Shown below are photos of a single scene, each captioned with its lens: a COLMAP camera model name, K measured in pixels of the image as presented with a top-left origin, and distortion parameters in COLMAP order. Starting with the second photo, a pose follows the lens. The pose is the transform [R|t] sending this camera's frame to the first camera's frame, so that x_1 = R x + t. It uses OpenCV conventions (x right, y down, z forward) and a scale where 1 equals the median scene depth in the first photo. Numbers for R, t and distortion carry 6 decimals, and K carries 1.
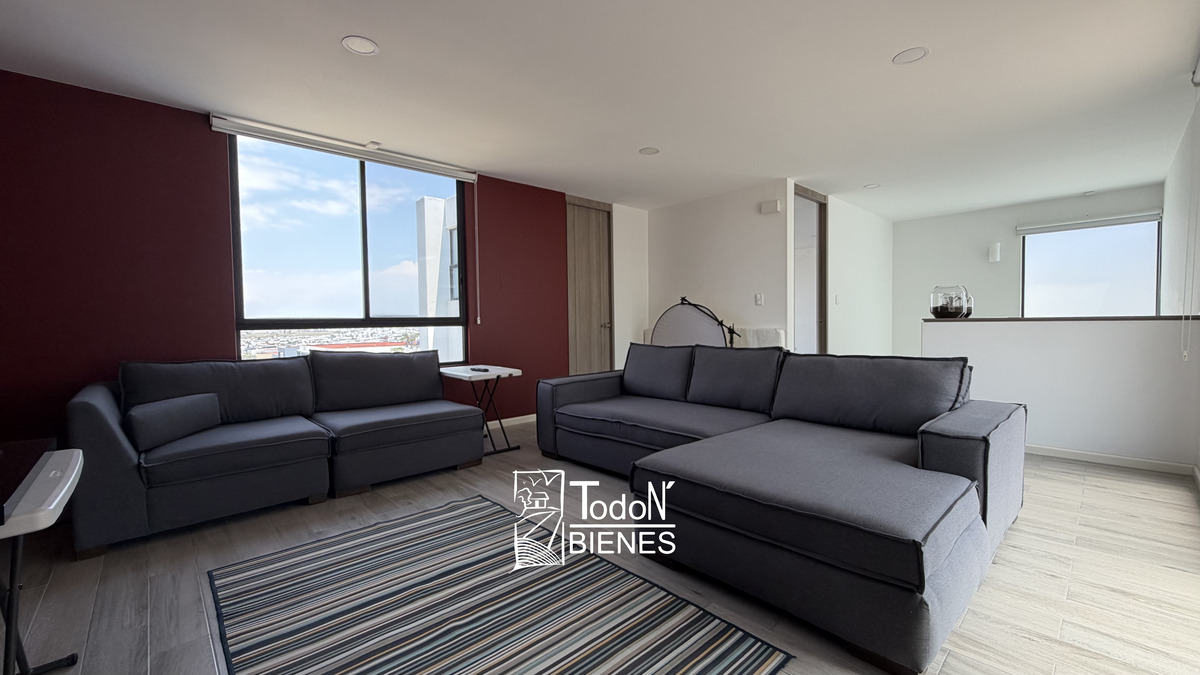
lens RADIAL K [[478.8, 0, 599.1], [0, 478.8, 337.5], [0, 0, 1]] dist [0.000152, 0.000016]
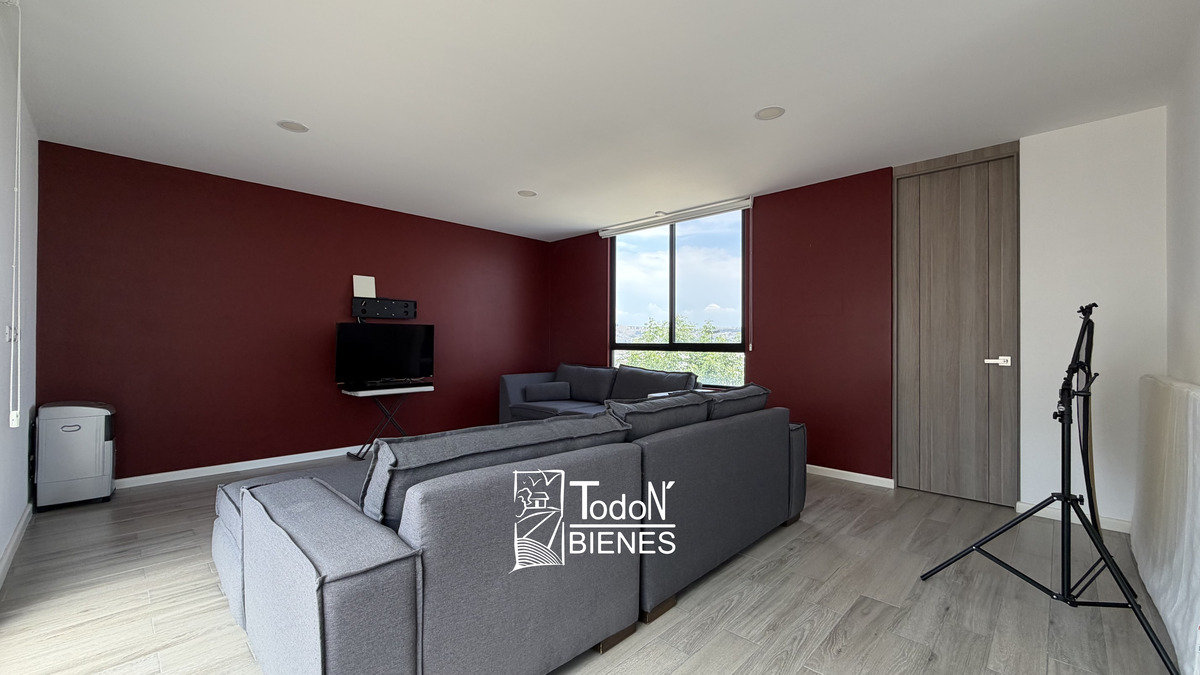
lens RADIAL K [[478.8, 0, 599.1], [0, 478.8, 337.5], [0, 0, 1]] dist [0.000152, 0.000016]
pose [[0.053685, 0.004799, -0.998546, 0.804782], [-0.037599, 0.999289, 0.002781, -0.053136], [0.997850, 0.037395, 0.053827, 0.734075]]
